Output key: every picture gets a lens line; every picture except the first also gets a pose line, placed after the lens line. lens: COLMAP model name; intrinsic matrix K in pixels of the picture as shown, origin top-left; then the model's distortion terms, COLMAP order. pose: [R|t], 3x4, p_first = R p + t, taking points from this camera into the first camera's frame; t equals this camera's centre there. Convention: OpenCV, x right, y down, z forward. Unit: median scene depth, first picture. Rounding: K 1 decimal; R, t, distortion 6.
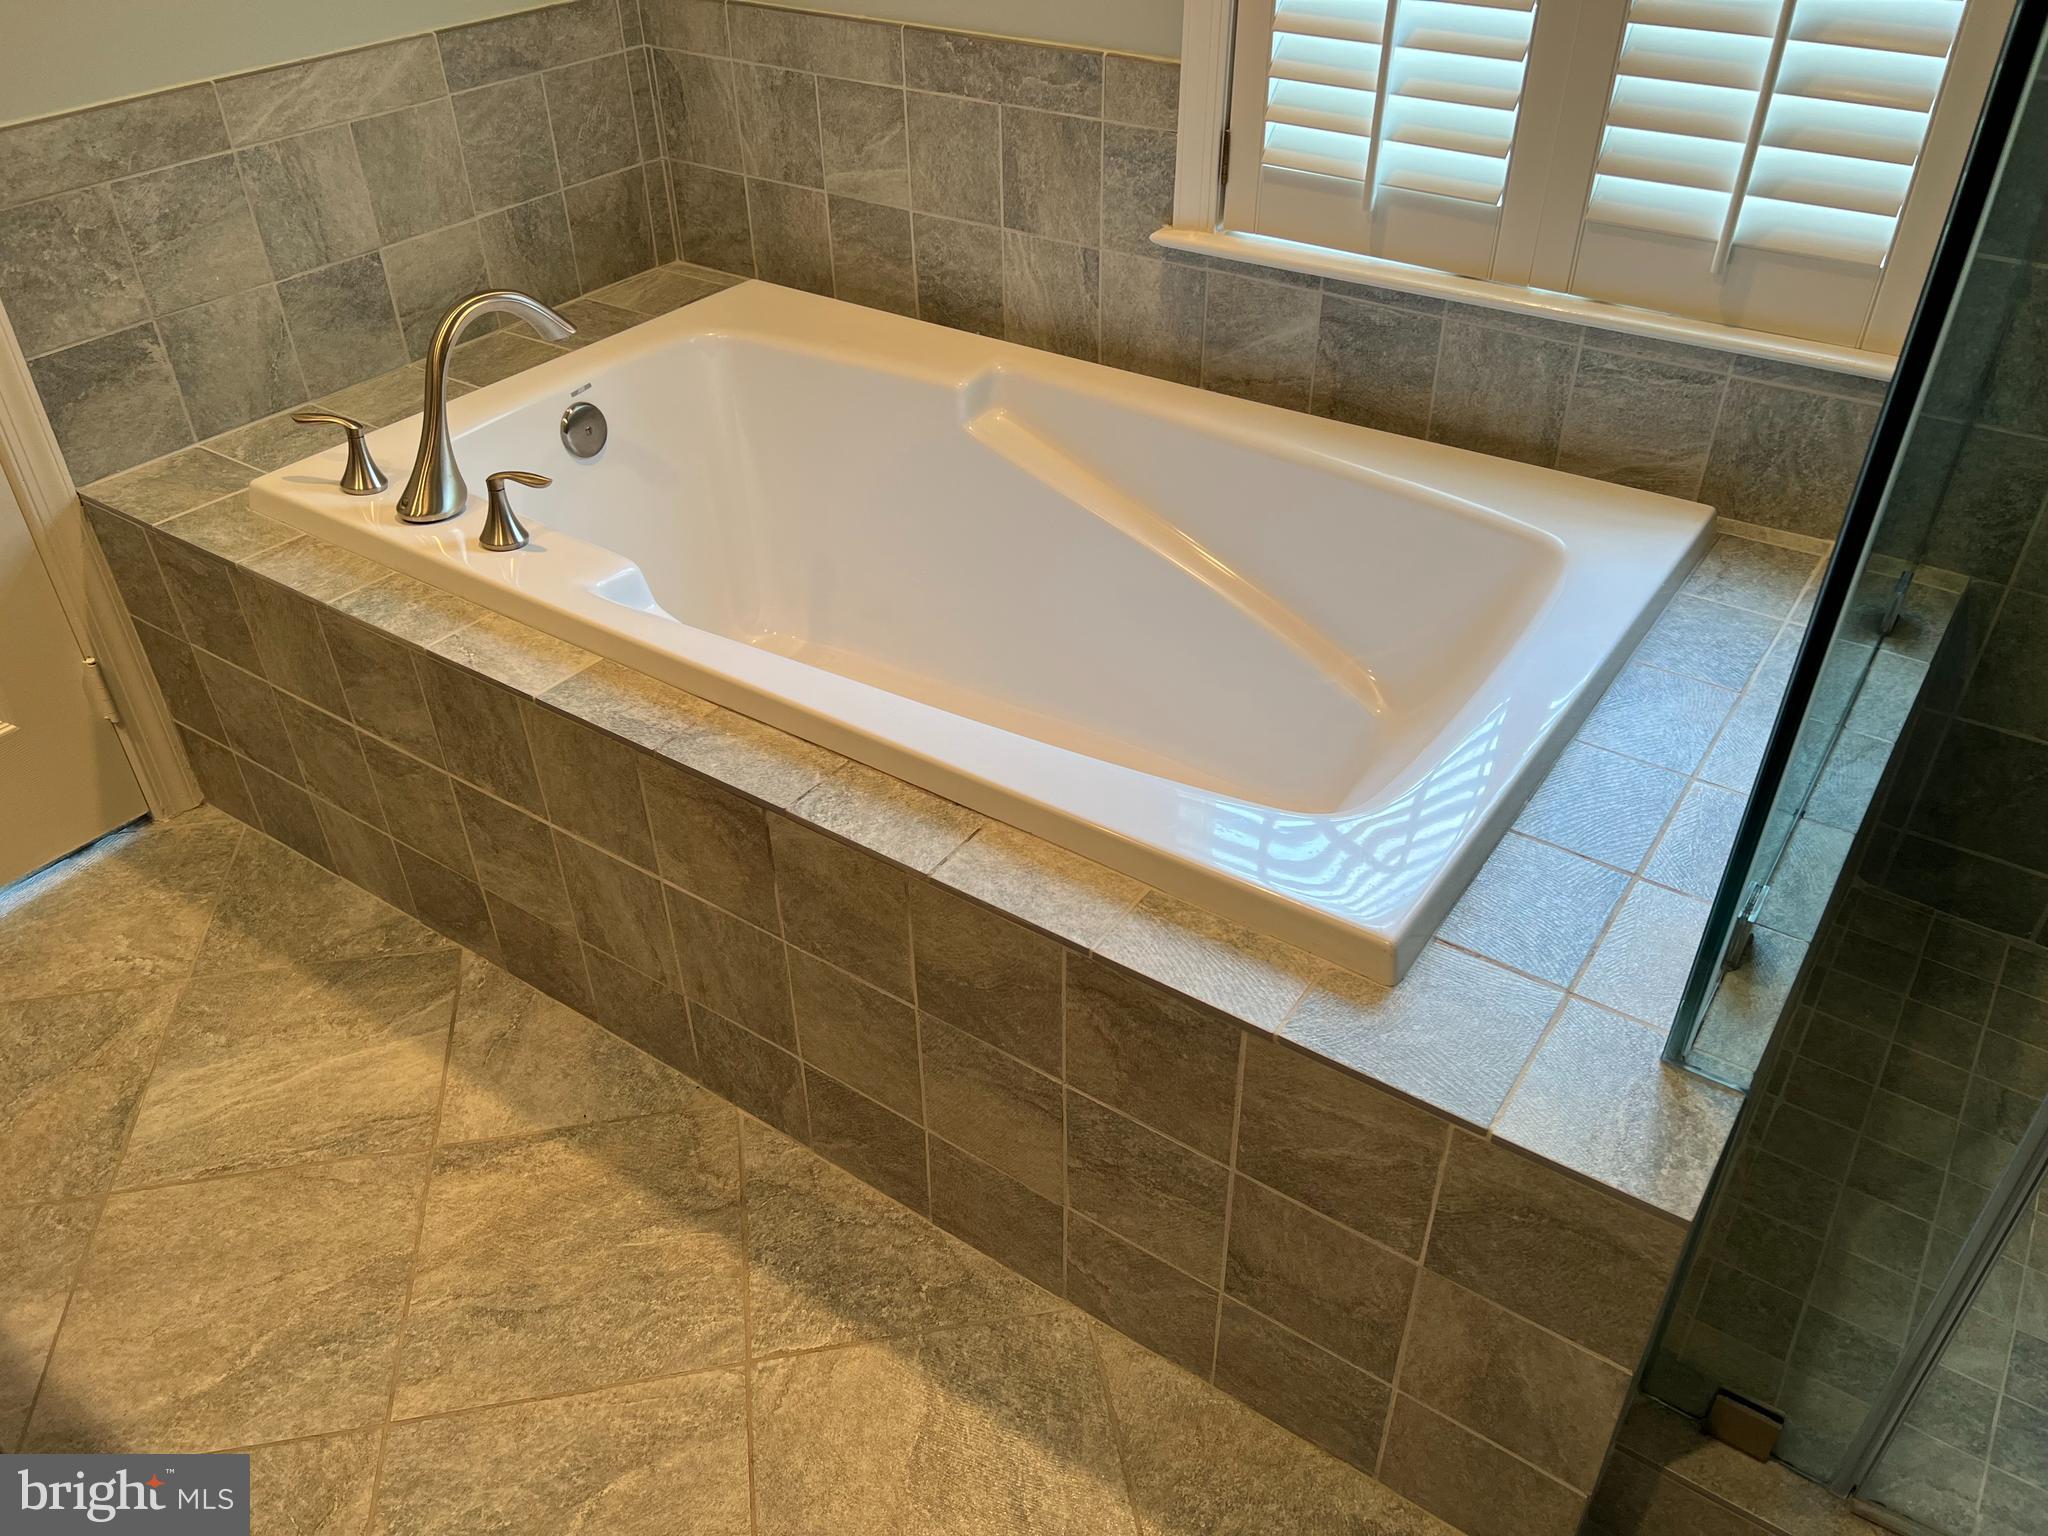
lens RADIAL K [[1557.3, 0, 1032.7], [0, 1557.3, 771.3], [0, 0, 1]] dist [0.037871, -0.036236]
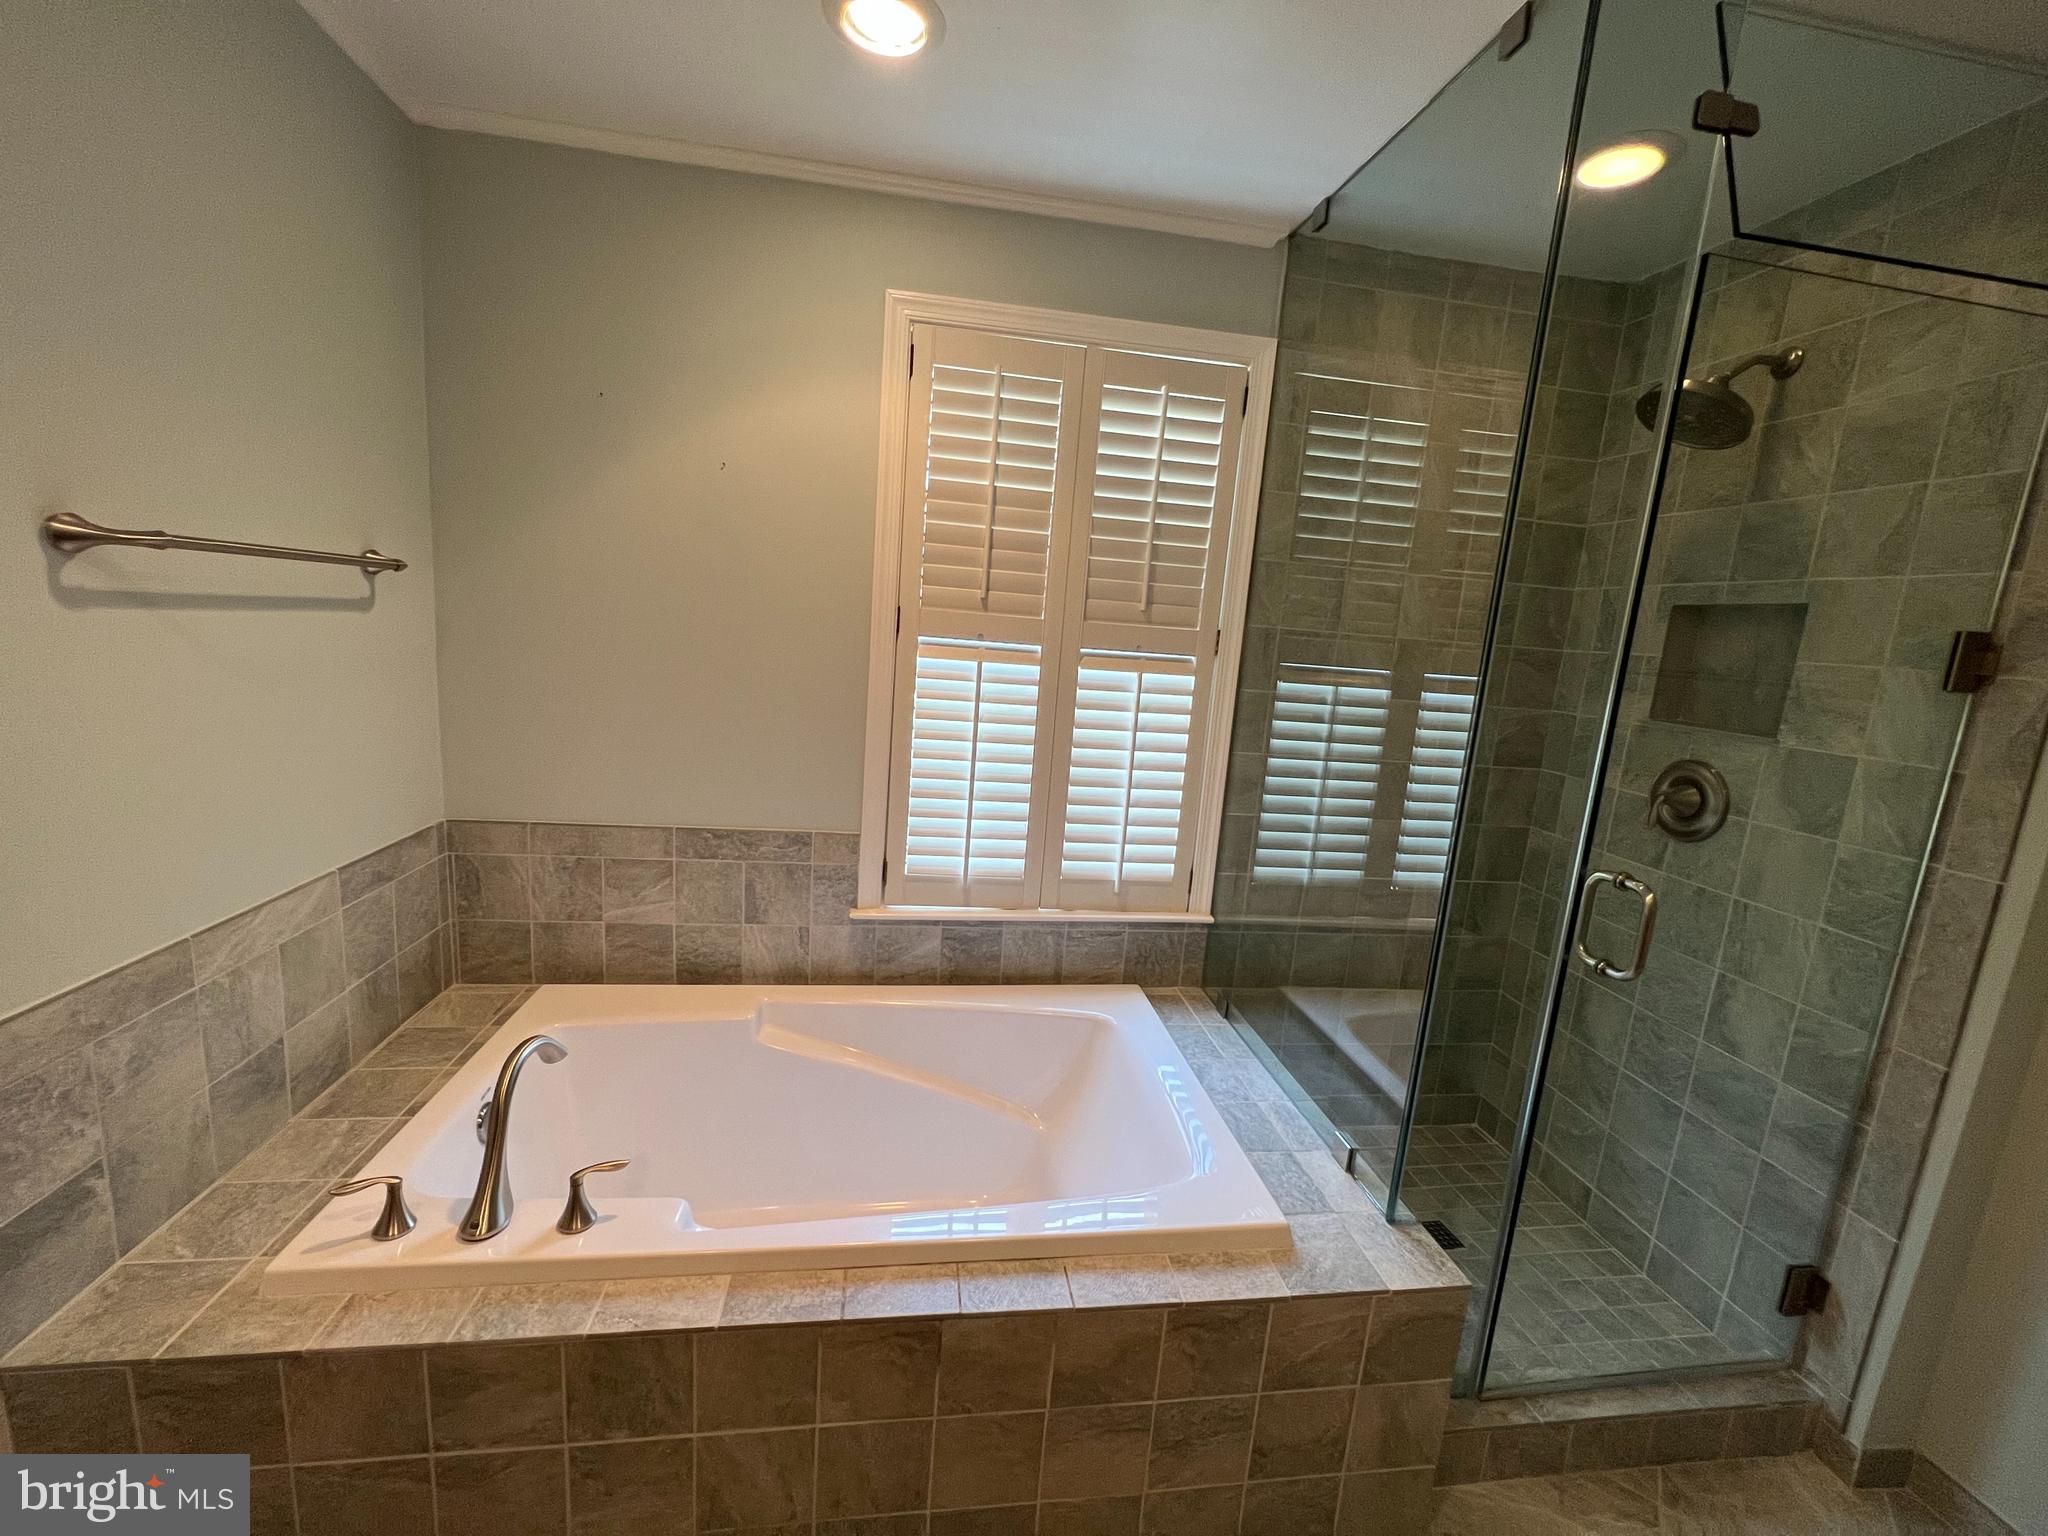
lens RADIAL K [[822.5, 0, 1024.7], [0, 822.5, 758.3], [0, 0, 1]] dist [0.000291, 0.000520]
pose [[0.733019, -0.050337, 0.678343, -0.447674], [0.333976, 0.895410, -0.294450, -0.145945], [-0.592574, 0.442388, 0.673164, 0.104070]]
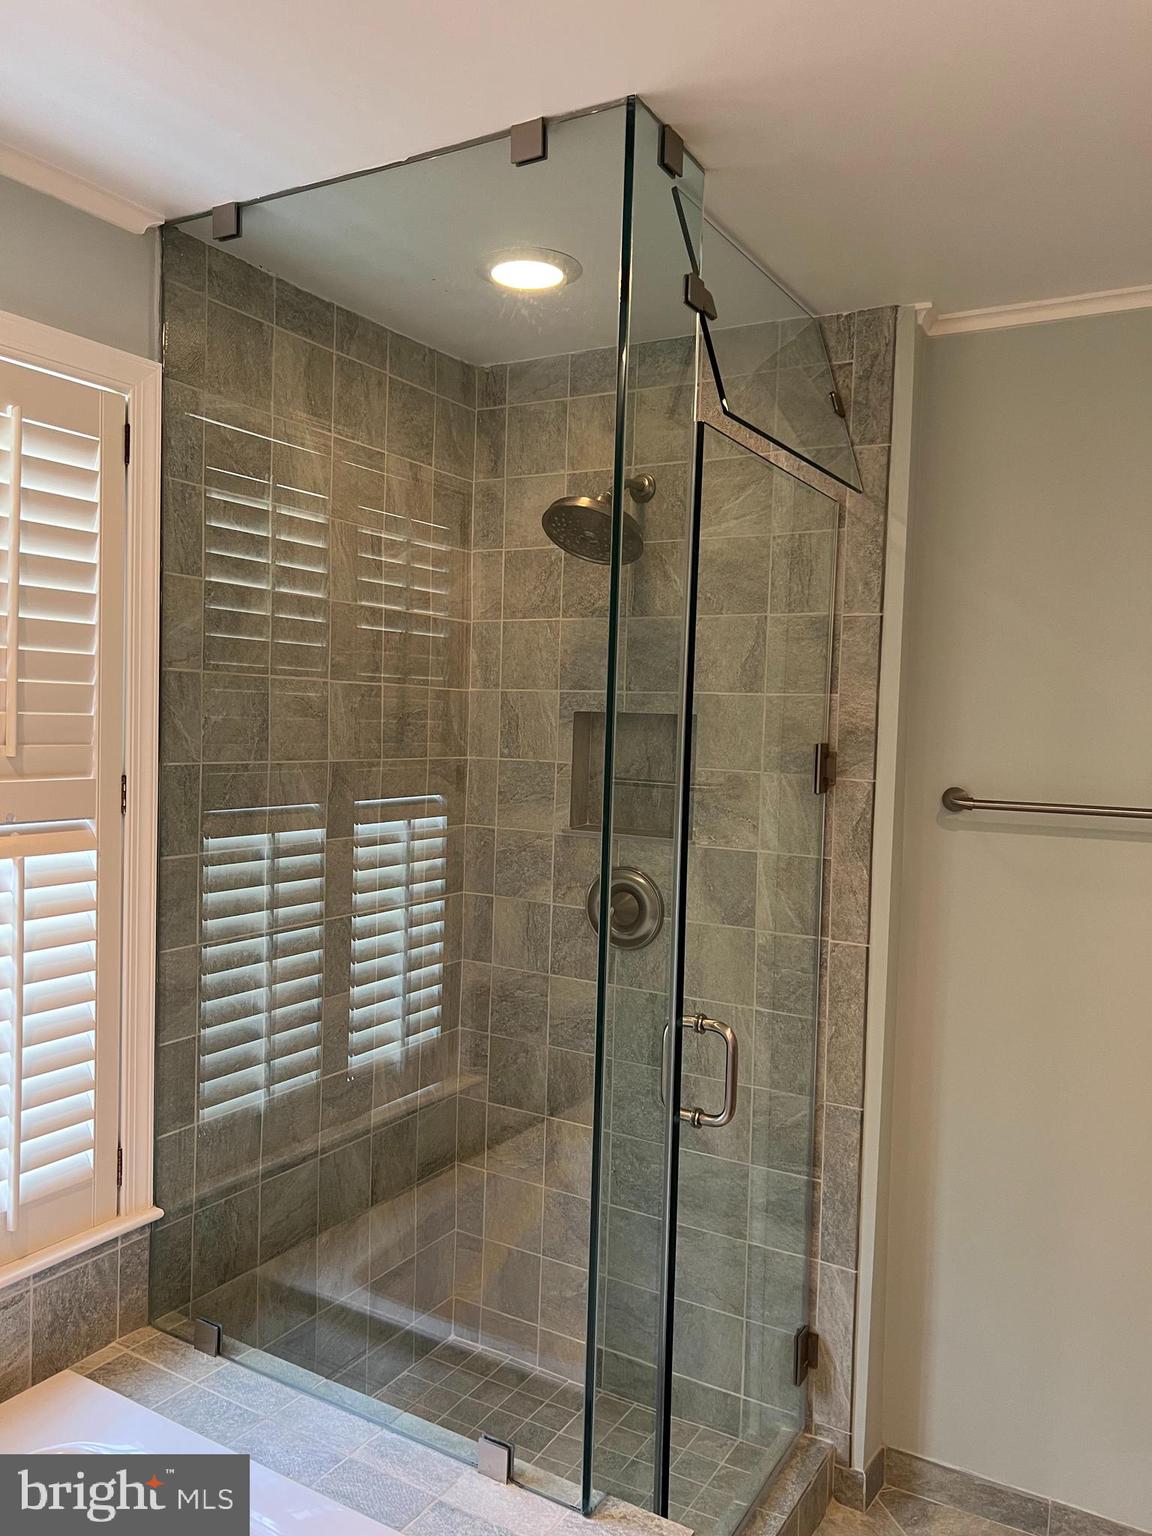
lens RADIAL K [[1164.7, 0, 576.0], [0, 1164.7, 768.0], [0, 0, 1]] dist [0.048921, -0.033662]
pose [[-0.060440, -0.036453, 0.997506, -0.559299], [0.563948, 0.823307, 0.064257, -0.373048], [-0.823596, 0.566425, -0.029203, 0.302959]]
